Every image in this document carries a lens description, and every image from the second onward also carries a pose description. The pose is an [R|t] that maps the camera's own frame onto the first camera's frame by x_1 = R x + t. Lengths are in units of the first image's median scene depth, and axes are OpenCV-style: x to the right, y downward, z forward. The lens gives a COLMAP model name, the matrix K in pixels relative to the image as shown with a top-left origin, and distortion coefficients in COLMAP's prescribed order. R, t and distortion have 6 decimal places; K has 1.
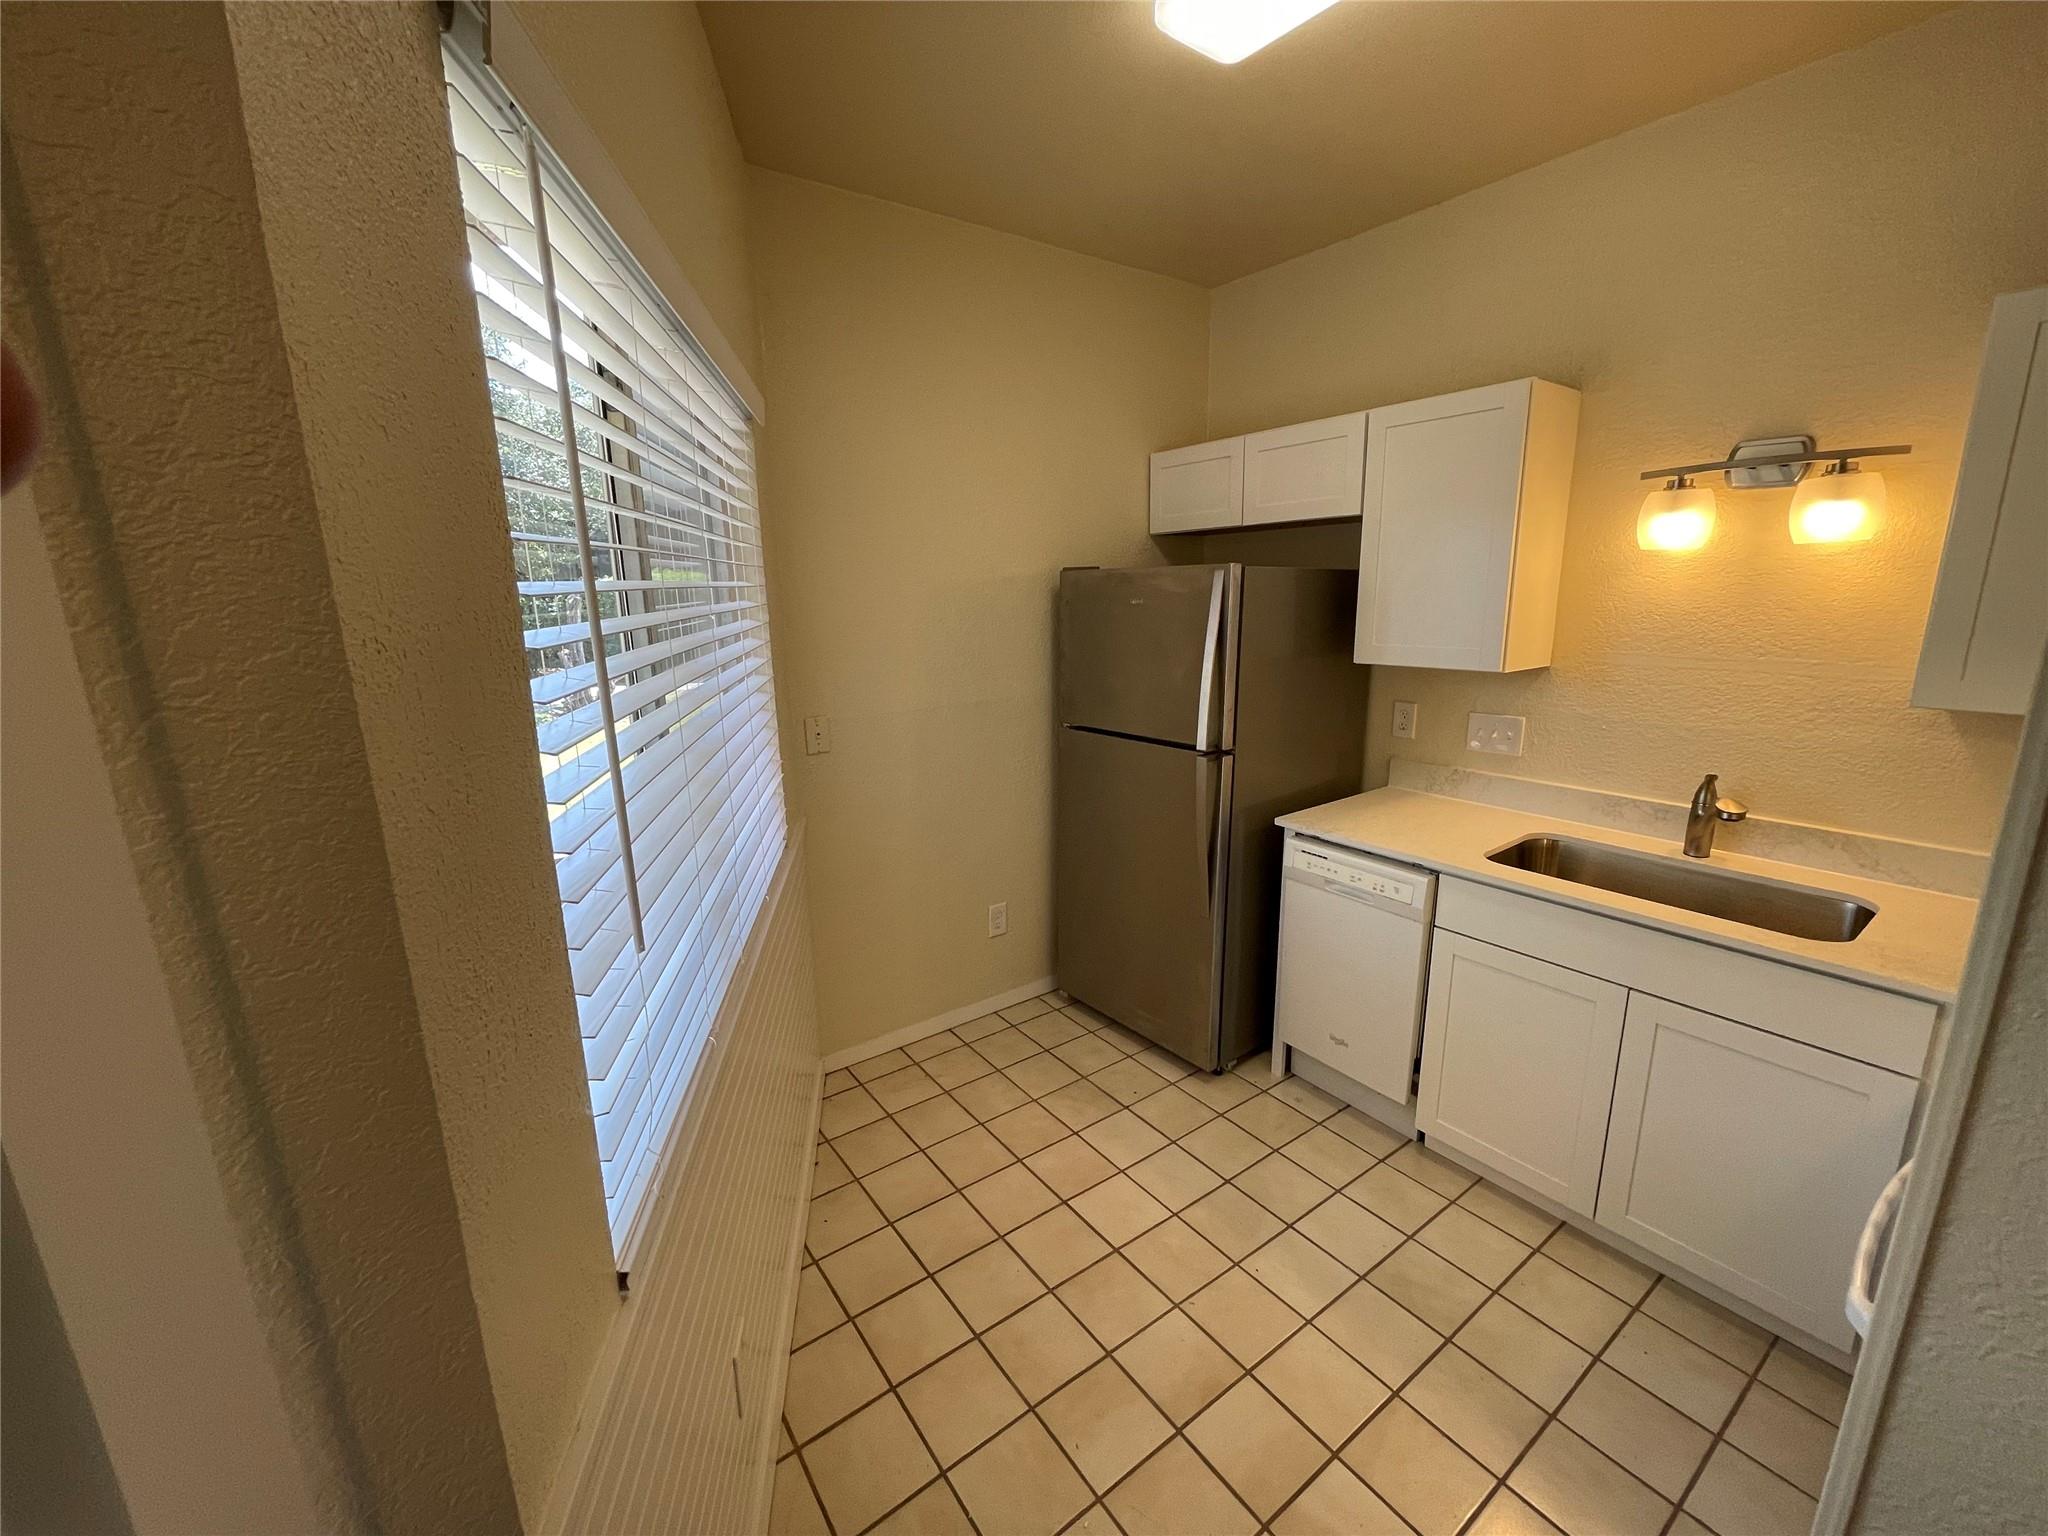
lens RADIAL K [[827.6, 0, 1020.6], [0, 827.6, 770.7], [0, 0, 1]] dist [0.000422, 0.000365]
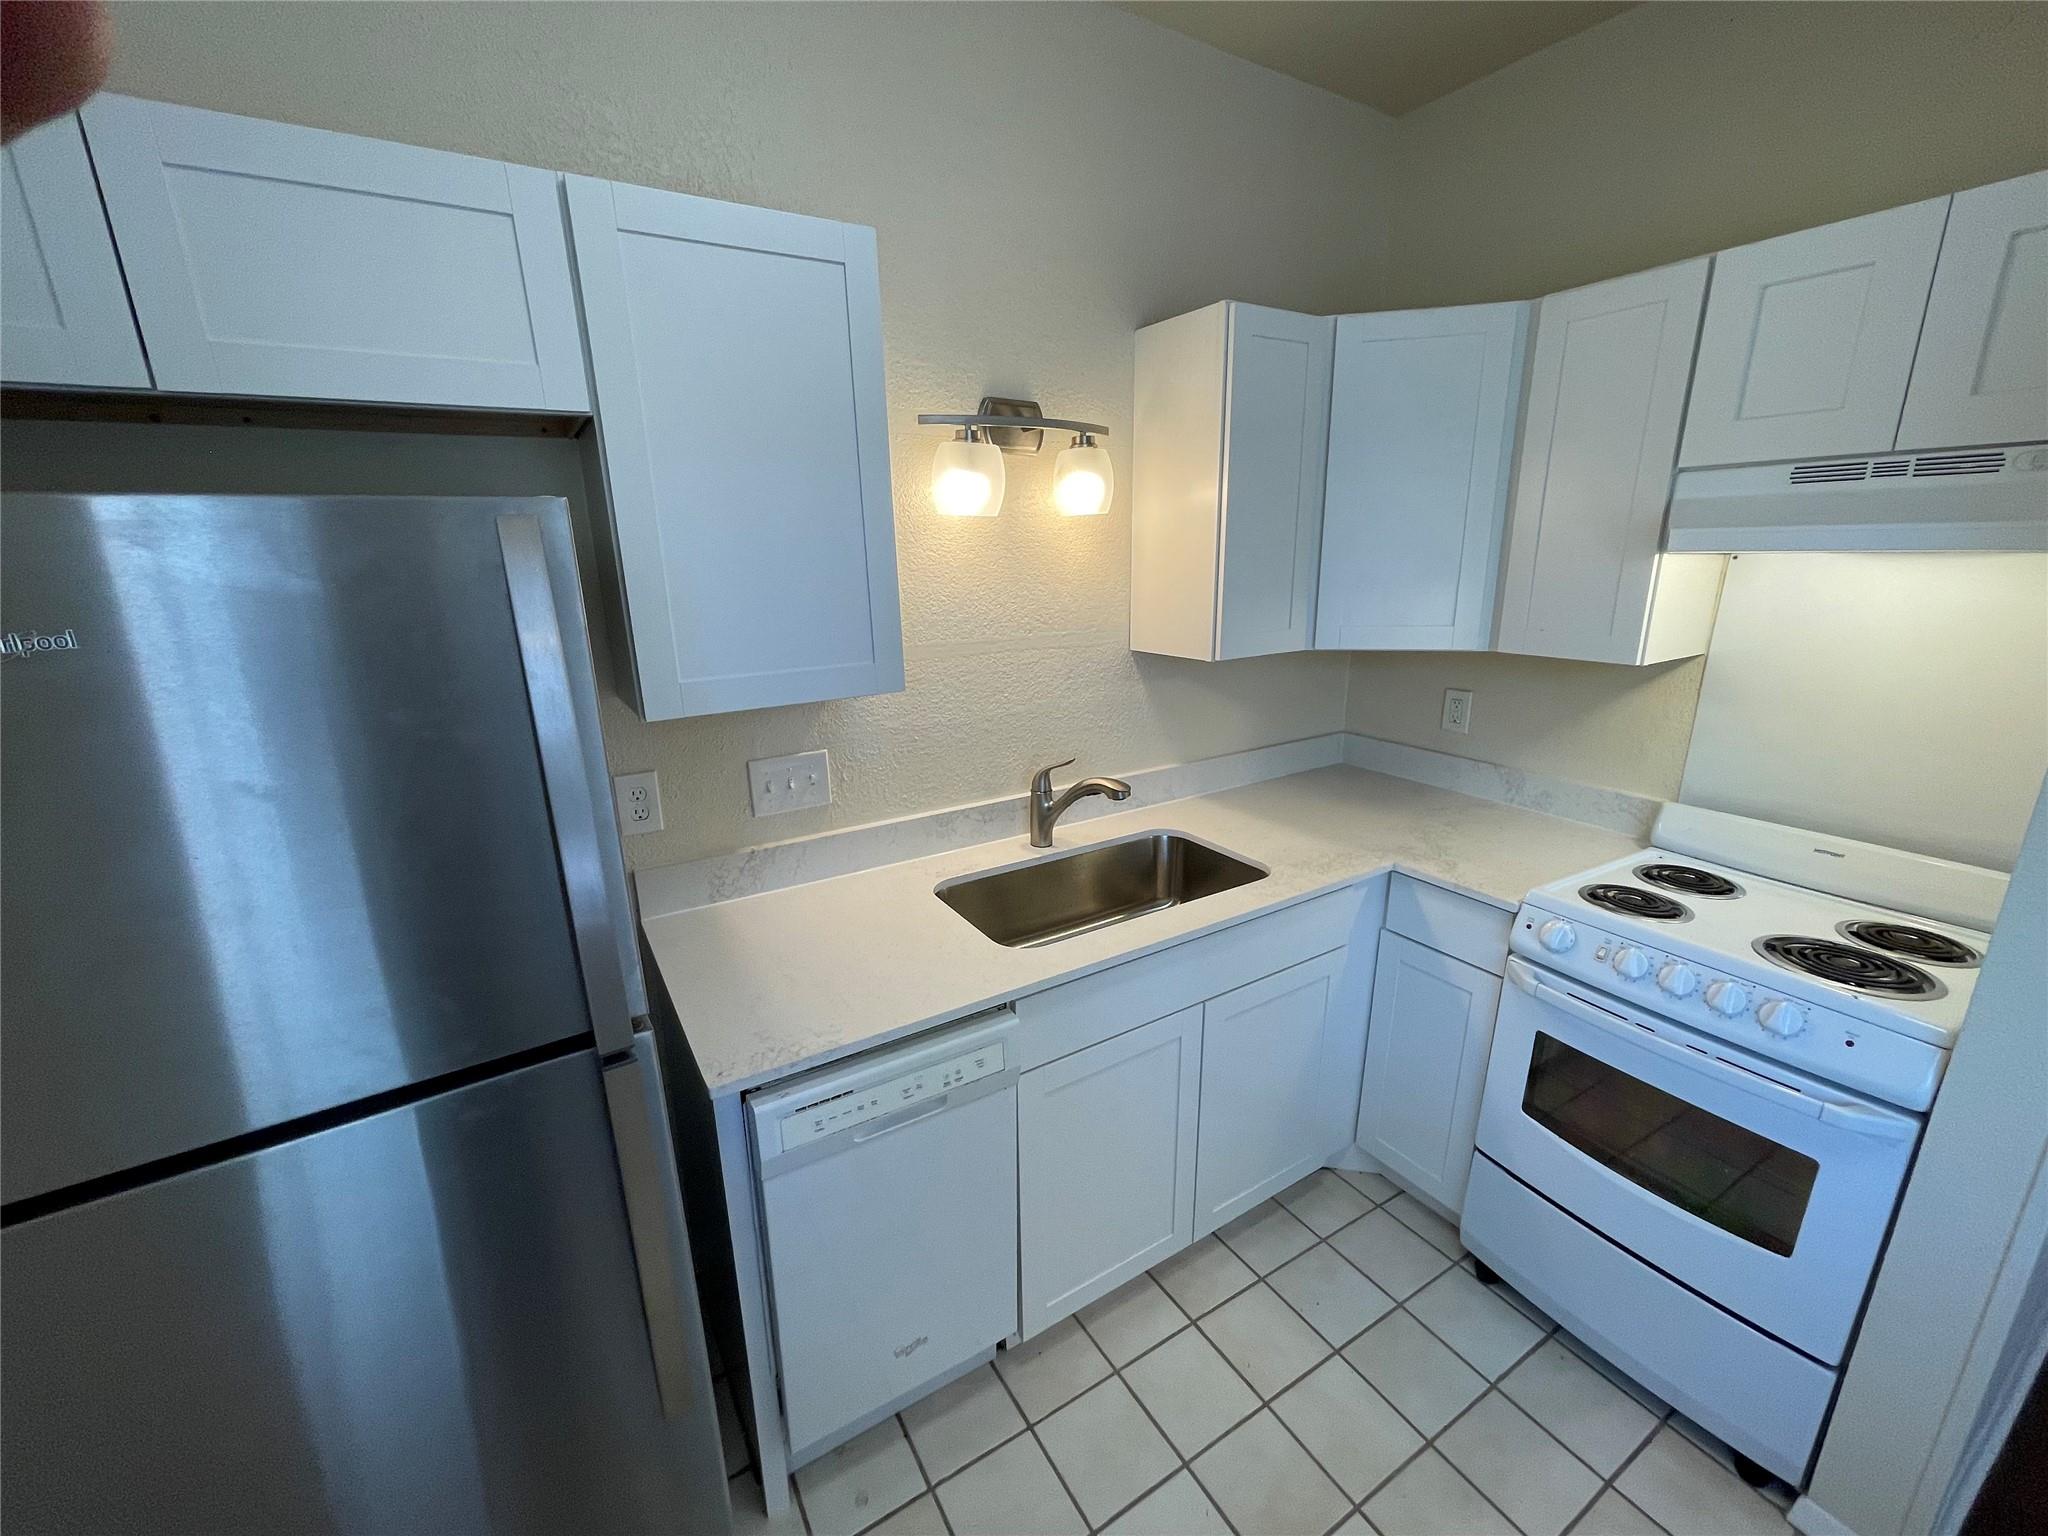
lens RADIAL K [[827.6, 0, 1025.4], [0, 827.6, 775.0], [0, 0, 1]] dist [0.000422, 0.000365]
pose [[0.071935, -0.255883, 0.964028, -0.080808], [0.233392, 0.944016, 0.233156, -0.197877], [-0.969718, 0.208224, 0.127629, 0.873880]]
